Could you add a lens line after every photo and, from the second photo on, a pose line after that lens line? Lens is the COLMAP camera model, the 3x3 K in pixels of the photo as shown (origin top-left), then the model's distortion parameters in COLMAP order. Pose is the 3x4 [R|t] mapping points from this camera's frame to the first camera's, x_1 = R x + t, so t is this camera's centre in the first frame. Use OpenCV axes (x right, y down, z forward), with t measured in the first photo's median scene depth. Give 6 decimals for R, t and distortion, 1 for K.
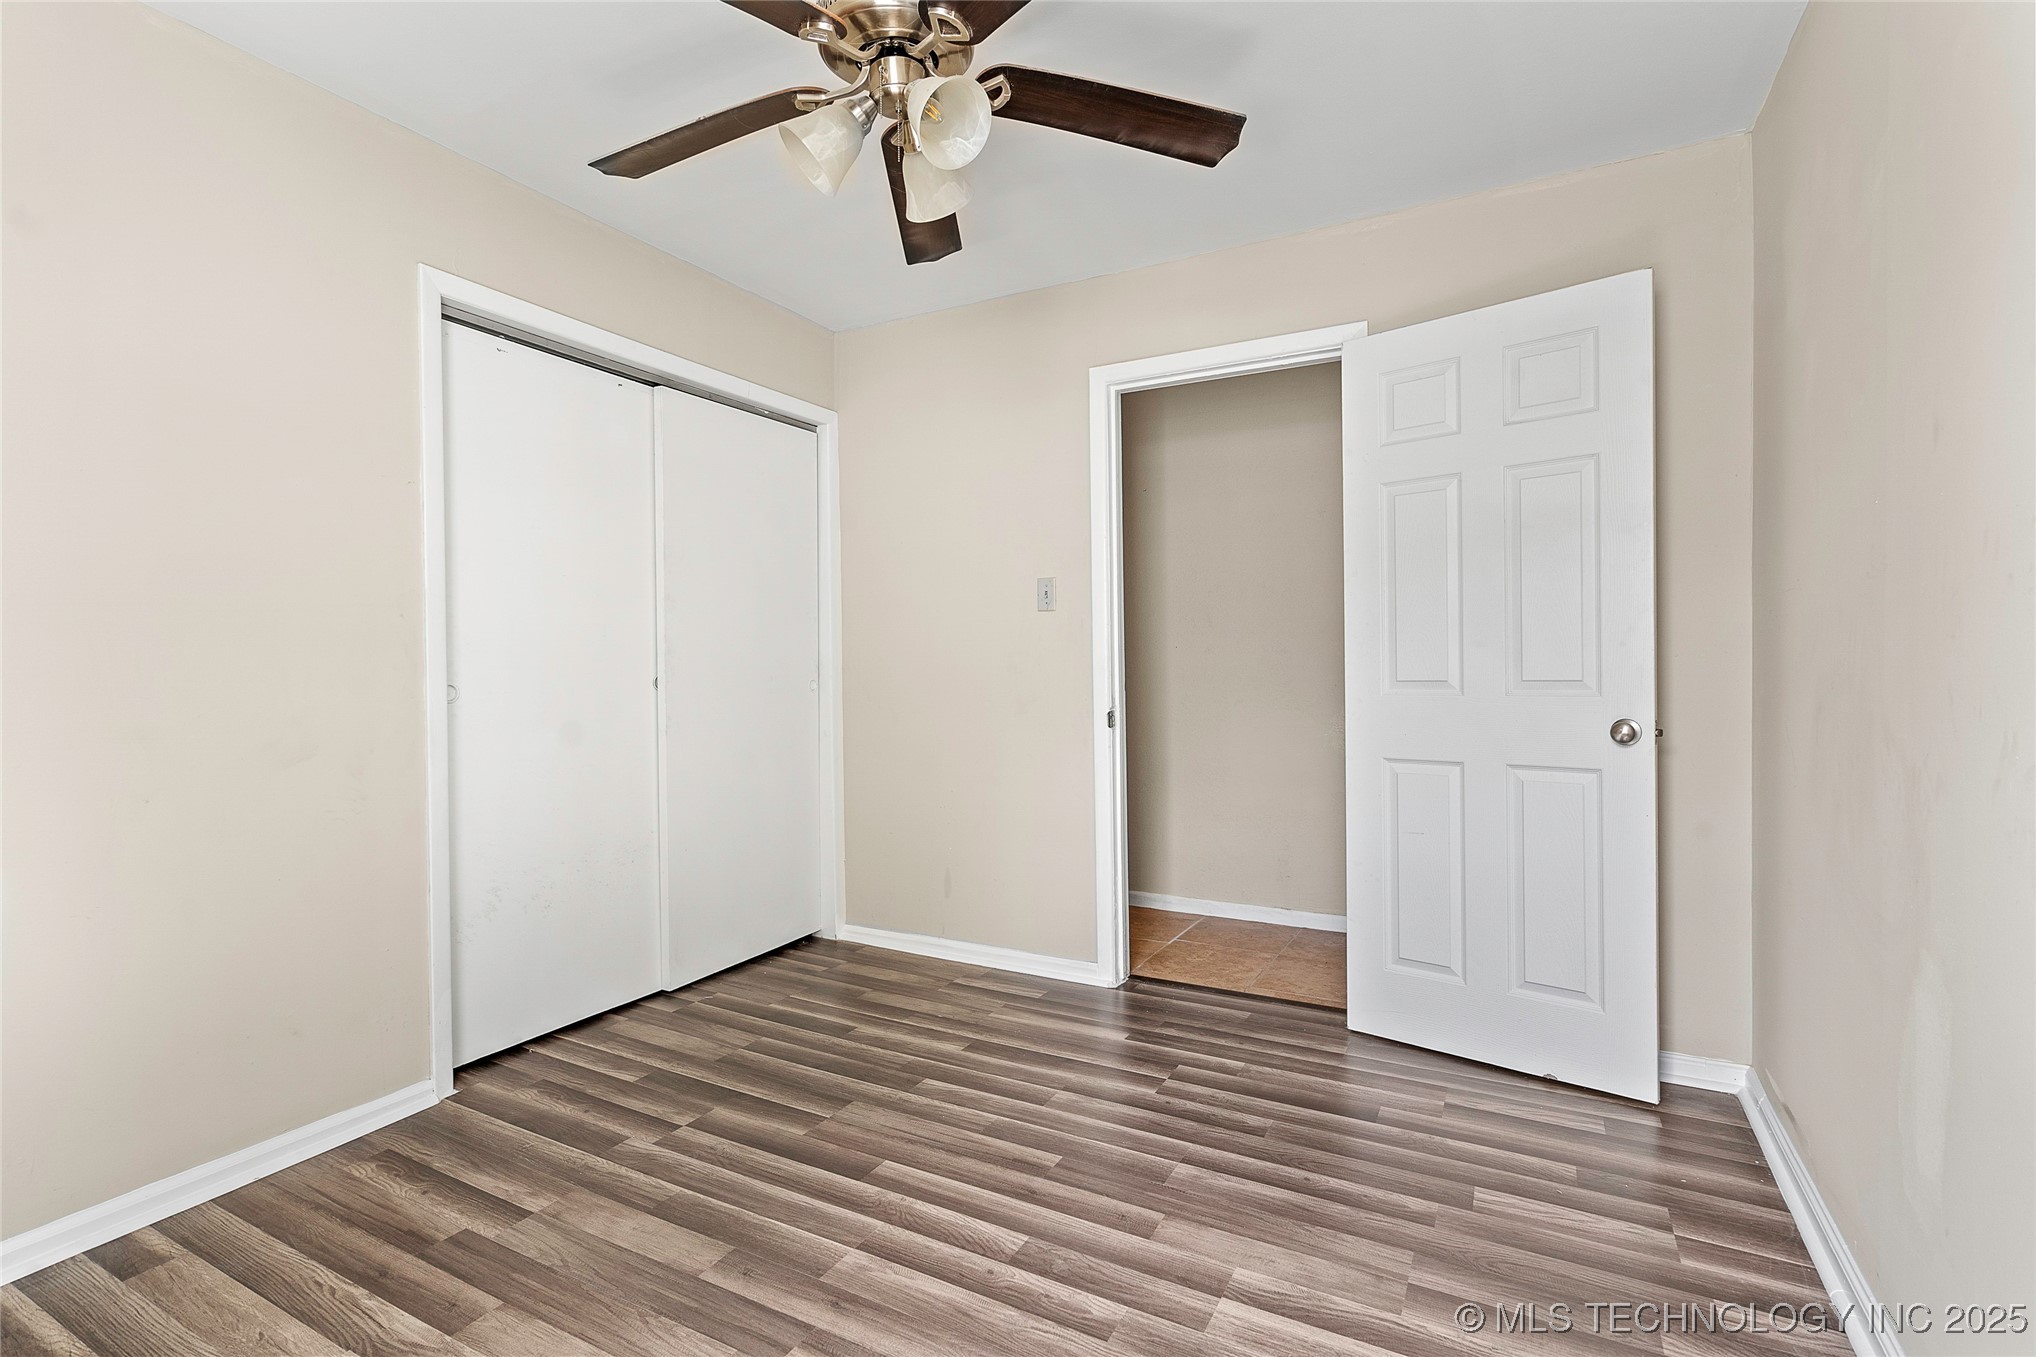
lens RADIAL K [[945.3, 0, 1018.0], [0, 945.3, 678.5], [0, 0, 1]] dist [0.001266, 0.001588]
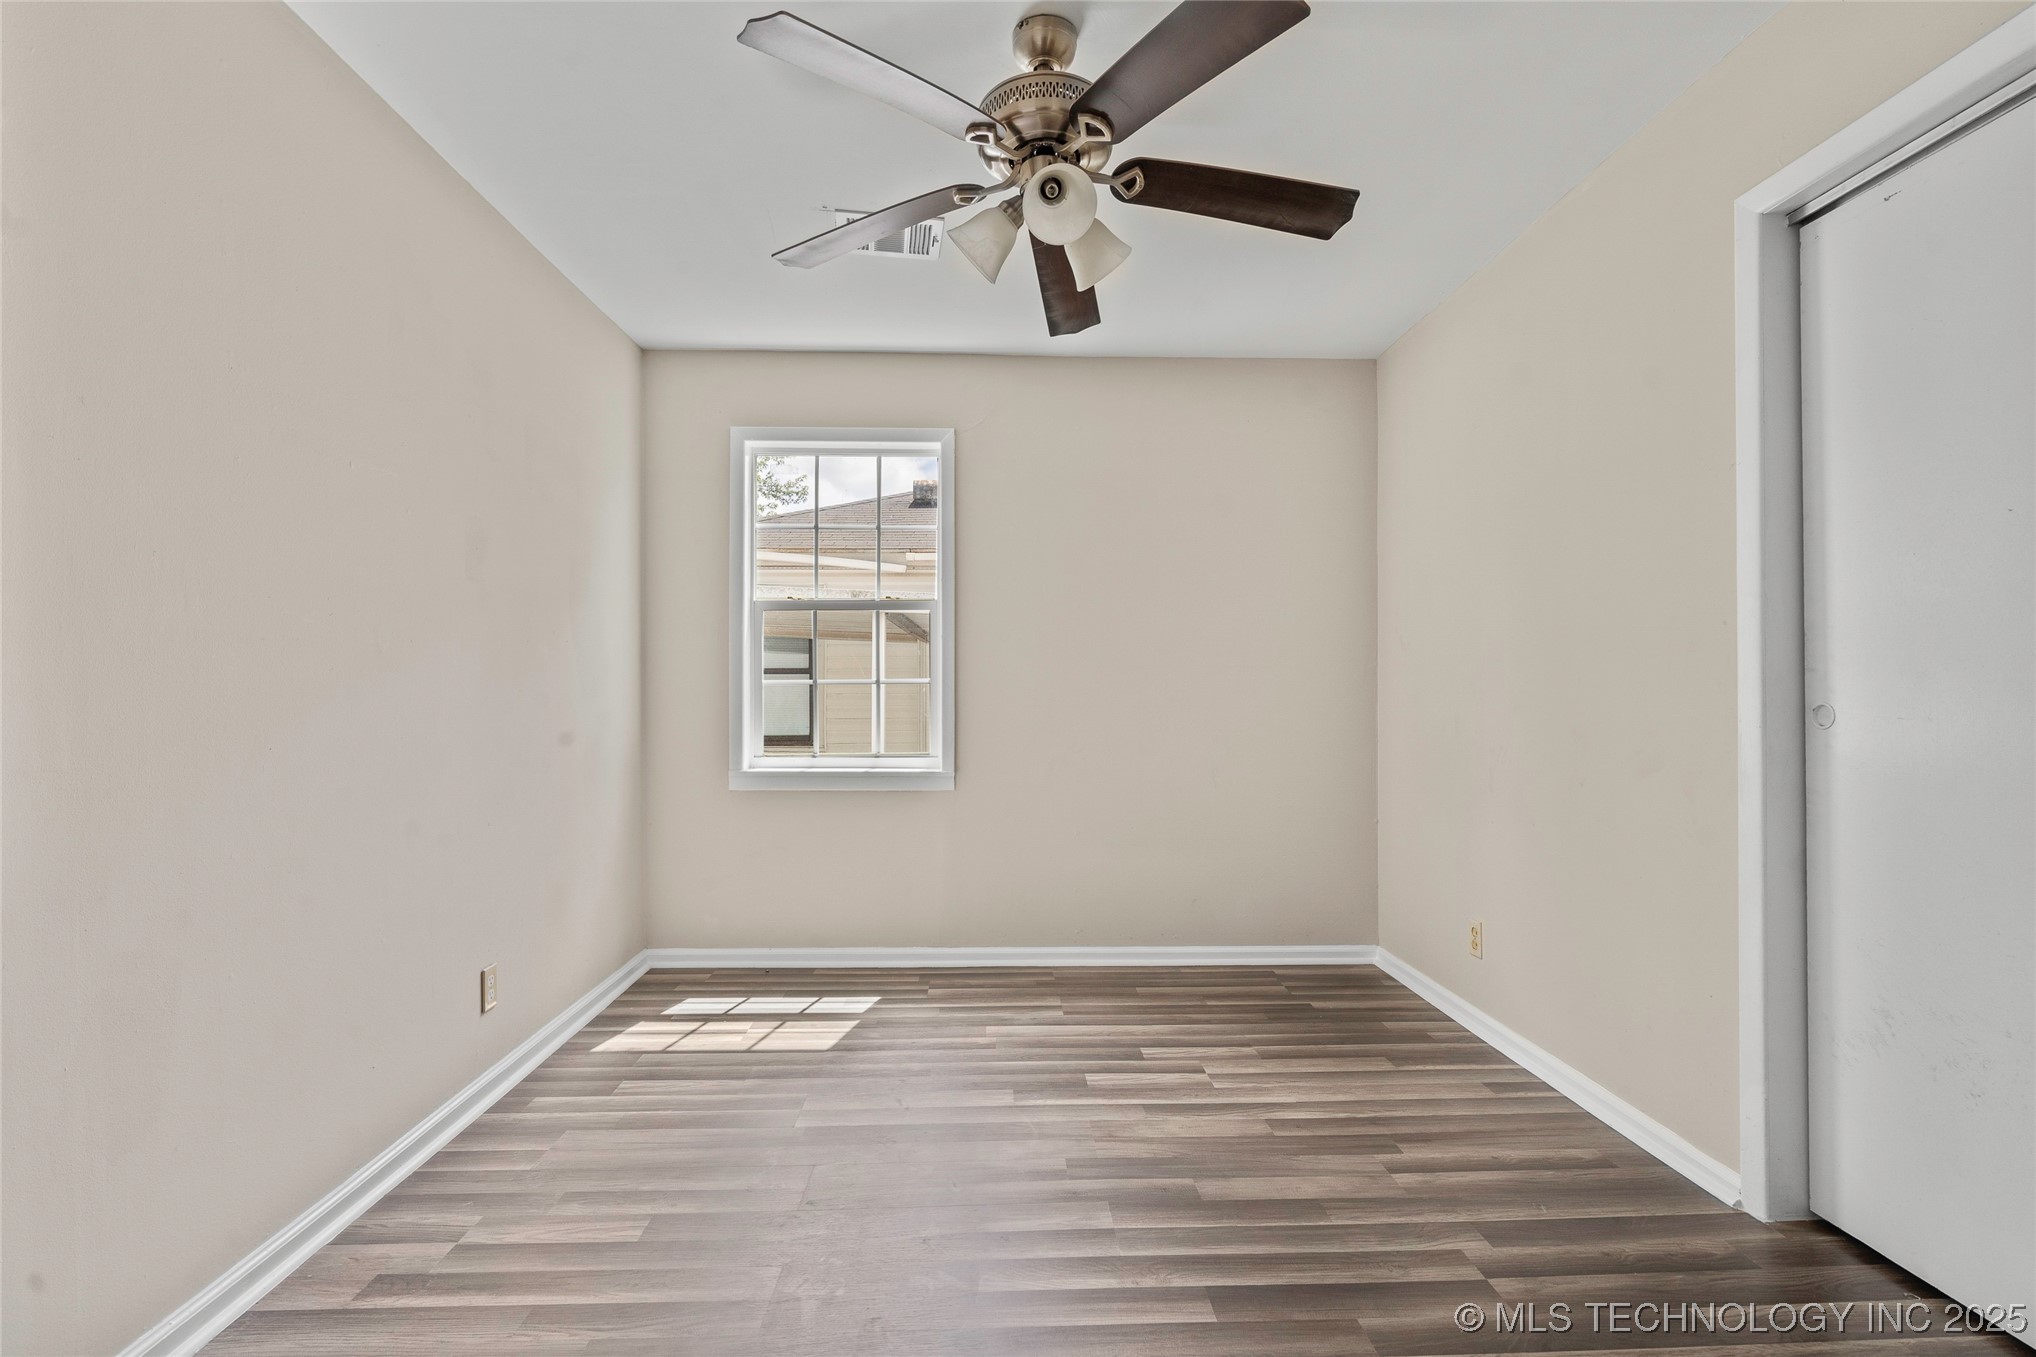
lens RADIAL K [[945.3, 0, 1018.0], [0, 945.3, 678.5], [0, 0, 1]] dist [0.001266, 0.001588]
pose [[-0.862104, 0.004380, -0.506712, 0.438288], [0.004196, 0.999990, 0.001505, -0.024327], [0.506713, -0.000829, -0.862114, 1.769335]]
